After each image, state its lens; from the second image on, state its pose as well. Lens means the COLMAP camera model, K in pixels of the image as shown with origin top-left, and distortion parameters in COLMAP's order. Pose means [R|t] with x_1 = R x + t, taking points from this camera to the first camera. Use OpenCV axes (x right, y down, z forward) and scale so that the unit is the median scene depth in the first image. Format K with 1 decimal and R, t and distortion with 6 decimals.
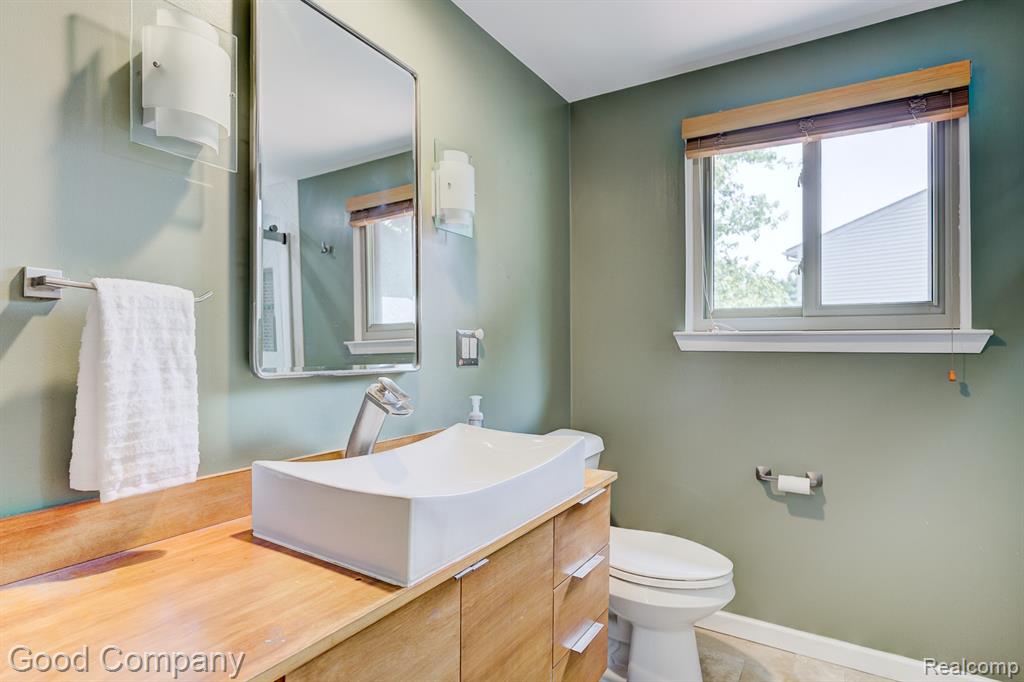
lens RADIAL K [[521.8, 0, 511.2], [0, 521.8, 353.0], [0, 0, 1]] dist [-0.005218, 0.000945]
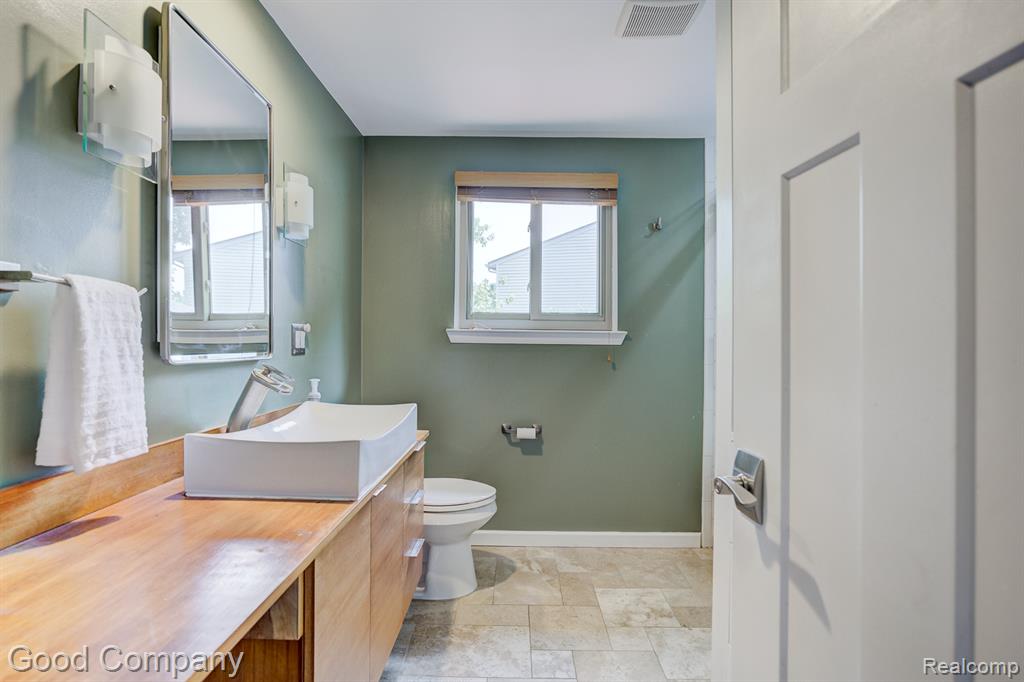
lens RADIAL K [[490.7, 0, 512.1], [0, 490.7, 352.1], [0, 0, 1]] dist [0.001092, 0.000908]
pose [[0.850945, -0.005510, 0.525226, -0.300854], [-0.001429, 0.999917, 0.012805, 0.004359], [-0.525252, -0.011646, 0.850867, -0.225042]]
